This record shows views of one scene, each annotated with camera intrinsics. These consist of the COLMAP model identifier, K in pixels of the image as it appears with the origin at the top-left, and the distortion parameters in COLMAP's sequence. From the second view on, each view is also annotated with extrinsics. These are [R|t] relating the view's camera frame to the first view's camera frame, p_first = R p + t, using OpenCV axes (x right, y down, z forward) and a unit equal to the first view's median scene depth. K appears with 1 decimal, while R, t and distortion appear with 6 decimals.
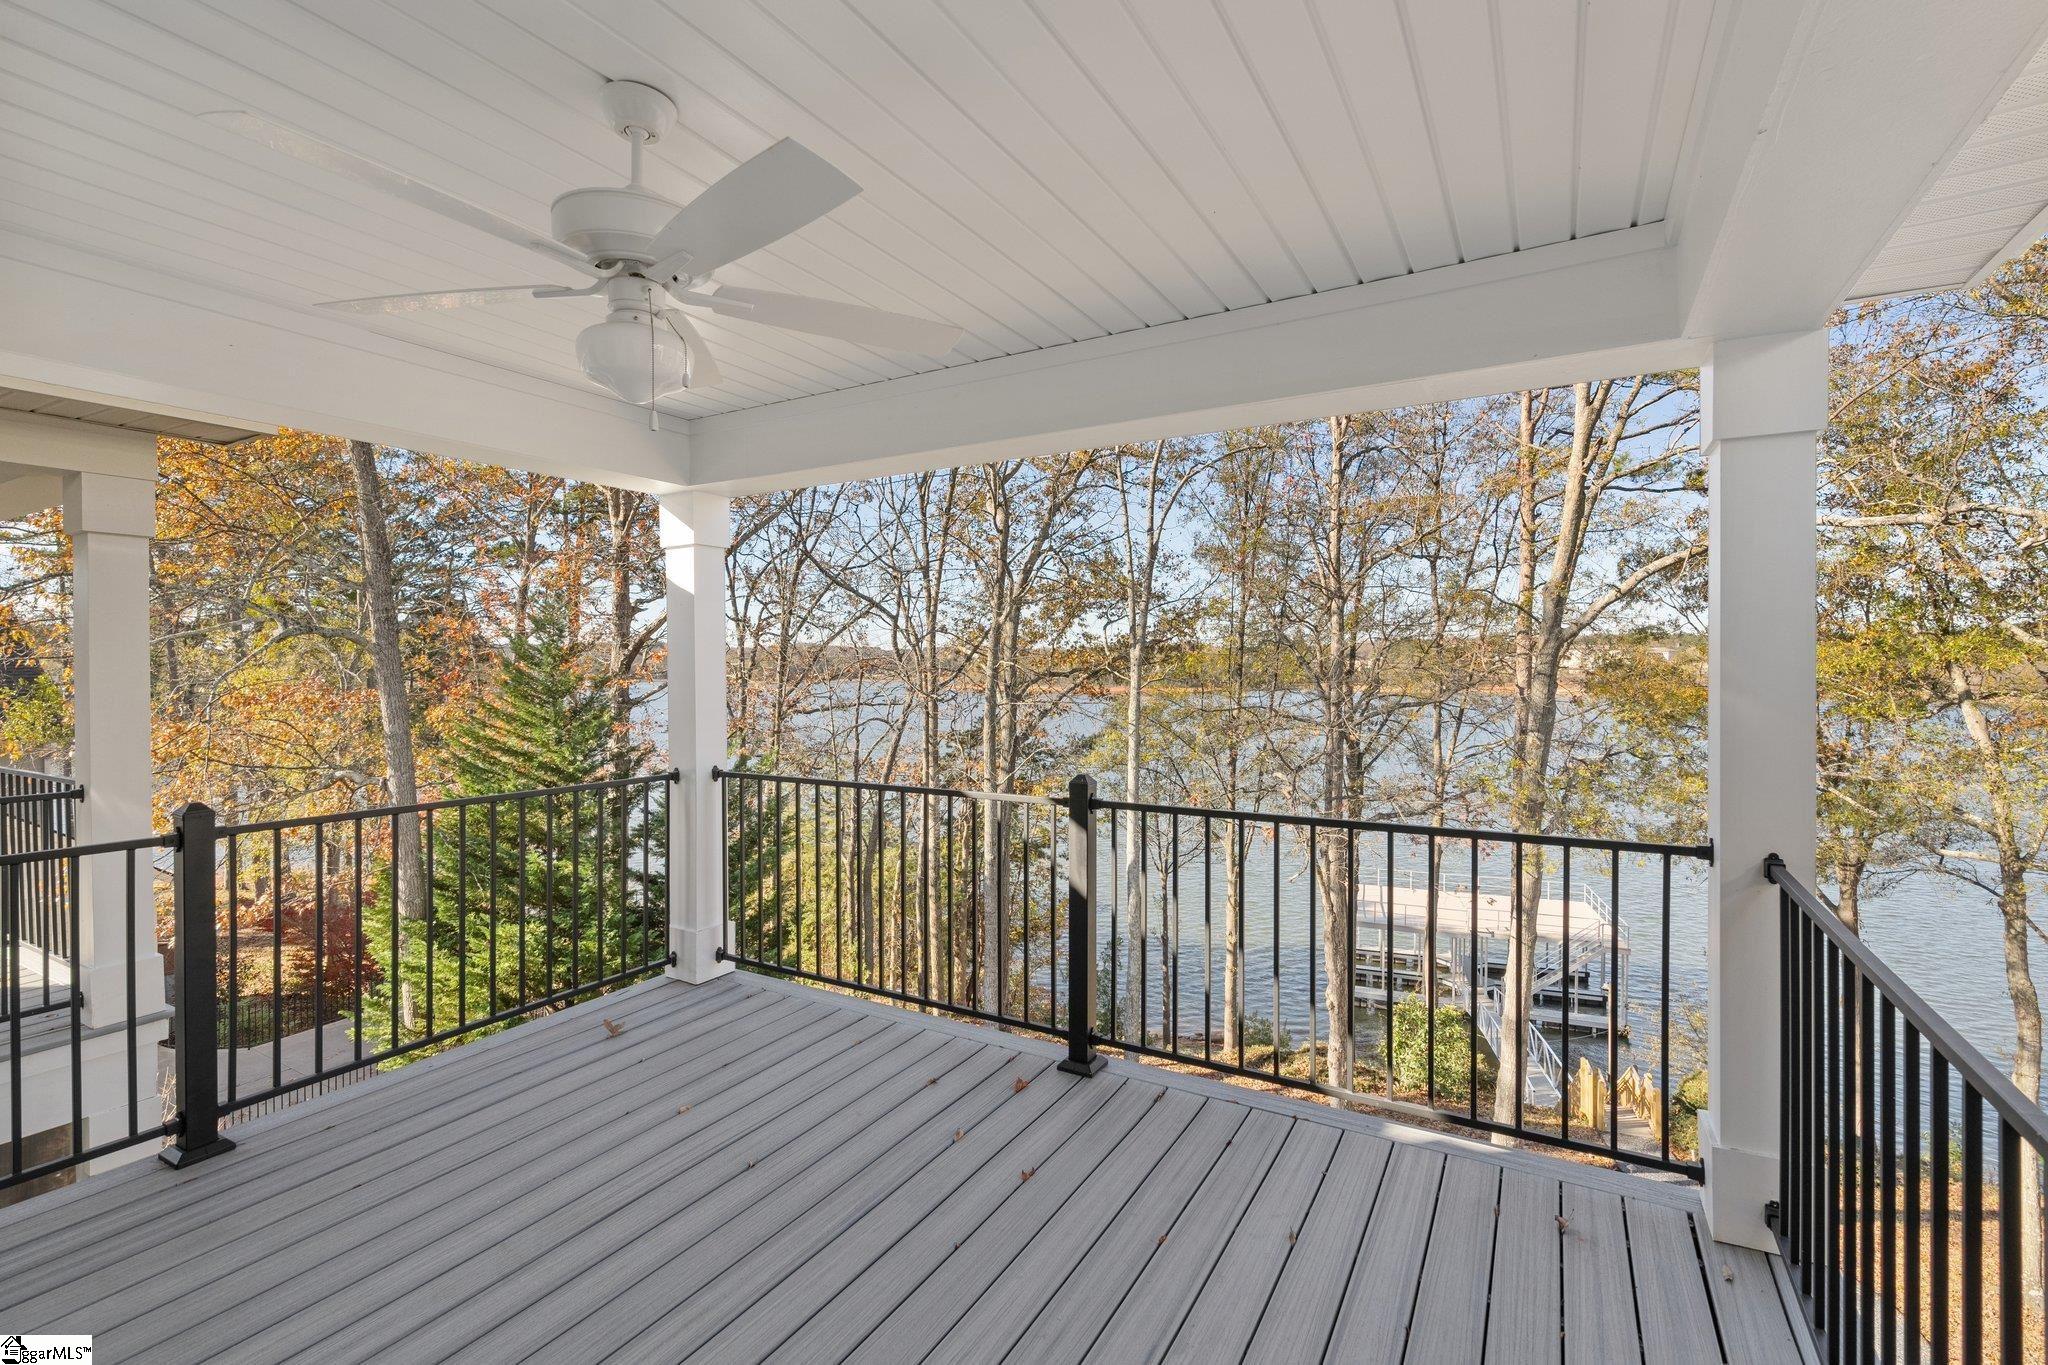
lens RADIAL K [[923.0, 0, 1021.3], [0, 923.0, 673.0], [0, 0, 1]] dist [-0.001999, 0.000345]
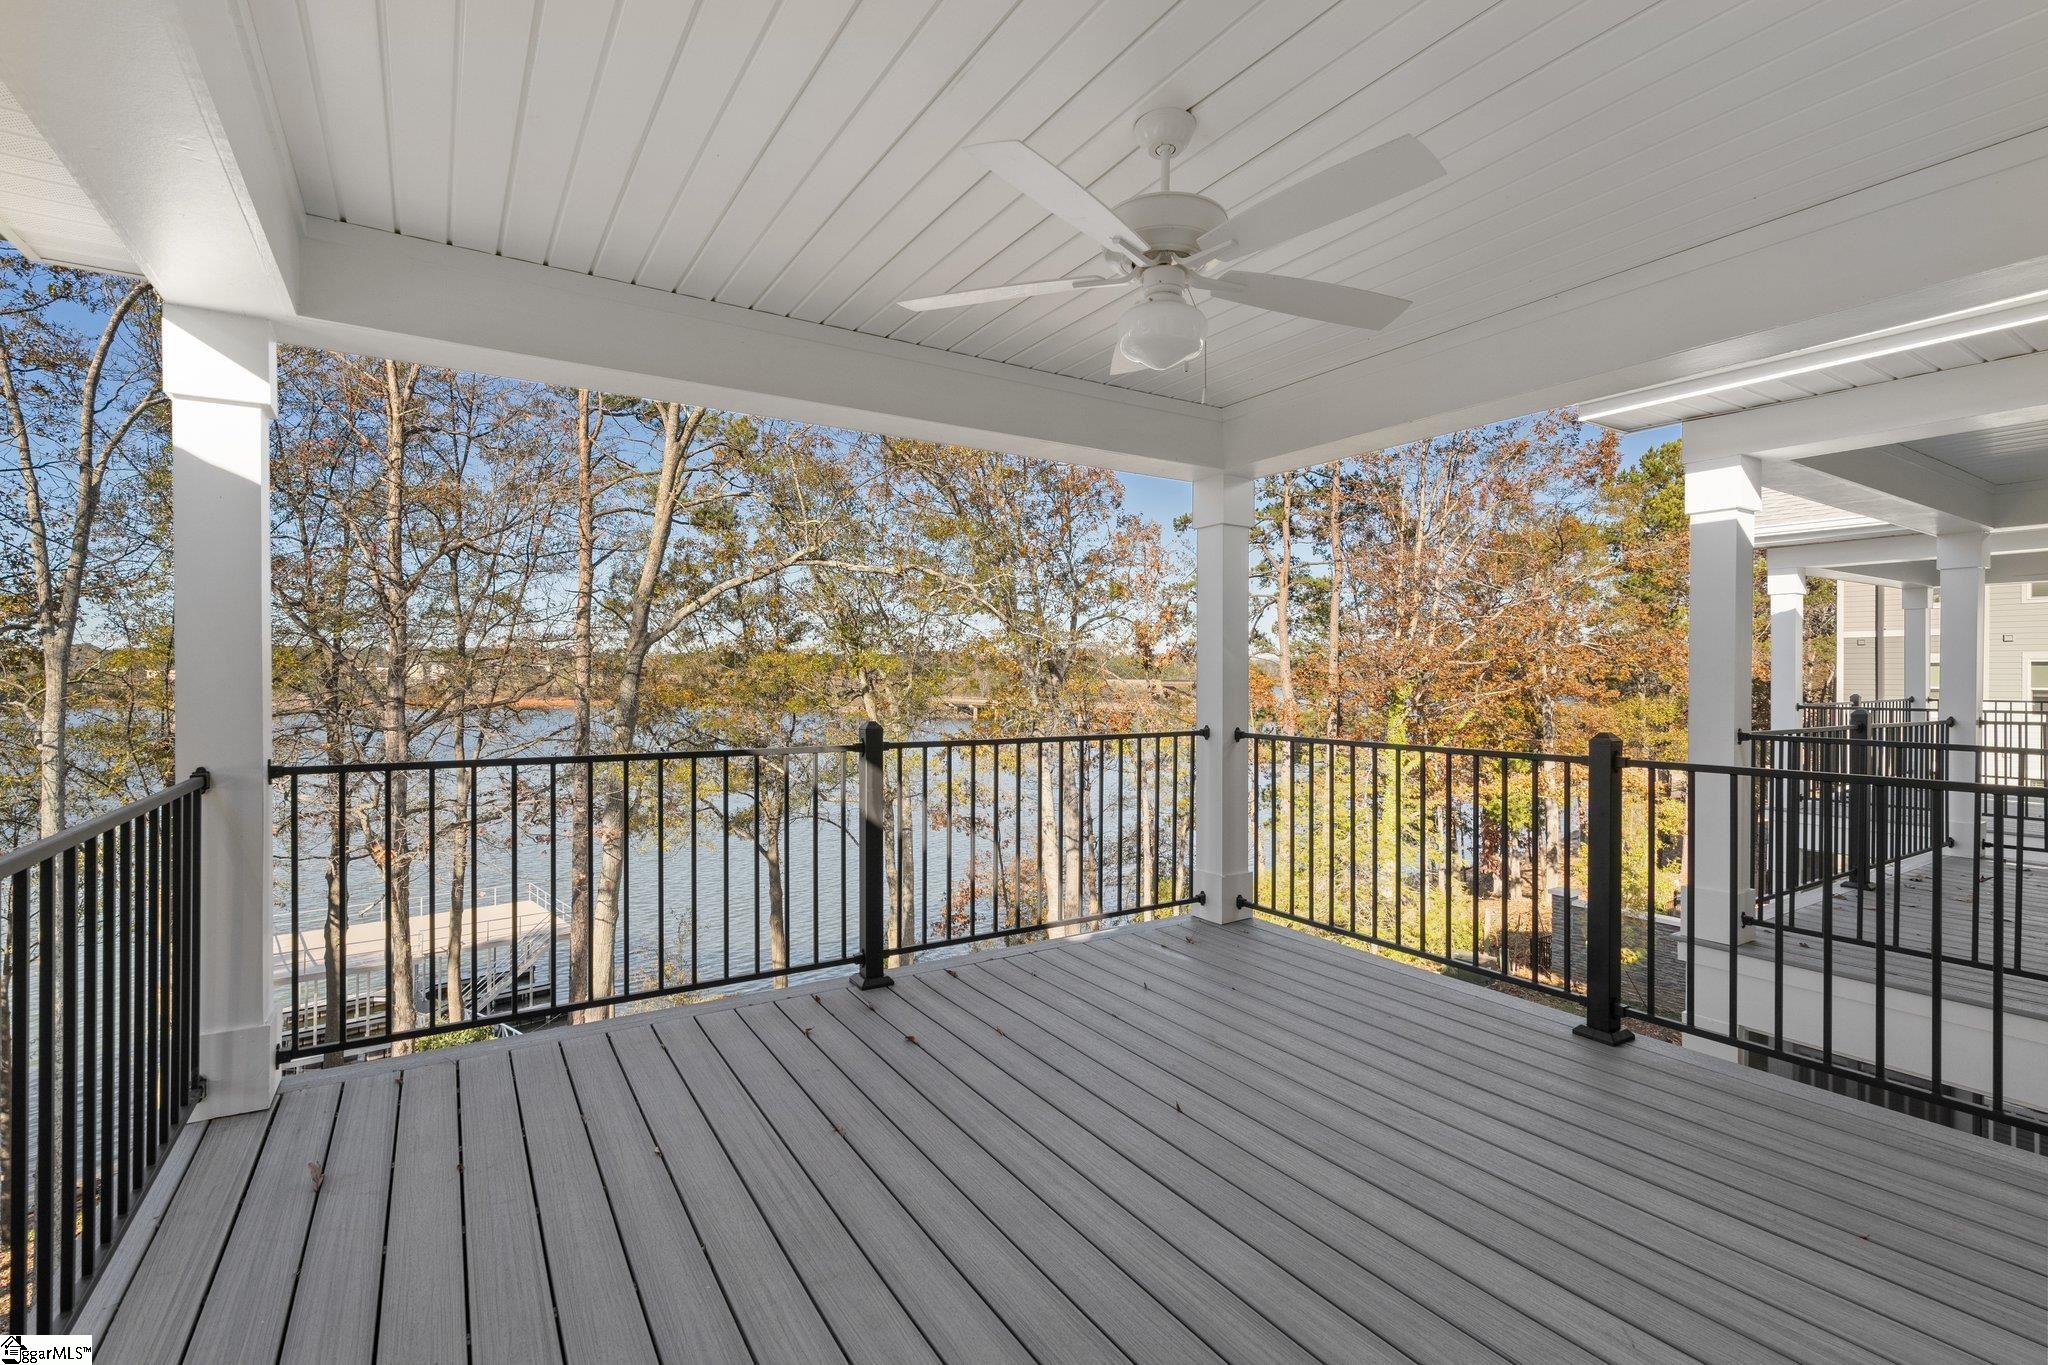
lens RADIAL K [[923.0, 0, 1021.3], [0, 923.0, 673.0], [0, 0, 1]] dist [-0.001999, 0.000345]
pose [[0.469590, 0.009275, 0.882836, -0.156957], [0.001087, 0.999938, -0.011083, 0.011305], [-0.882884, 0.006165, 0.469551, 0.053721]]
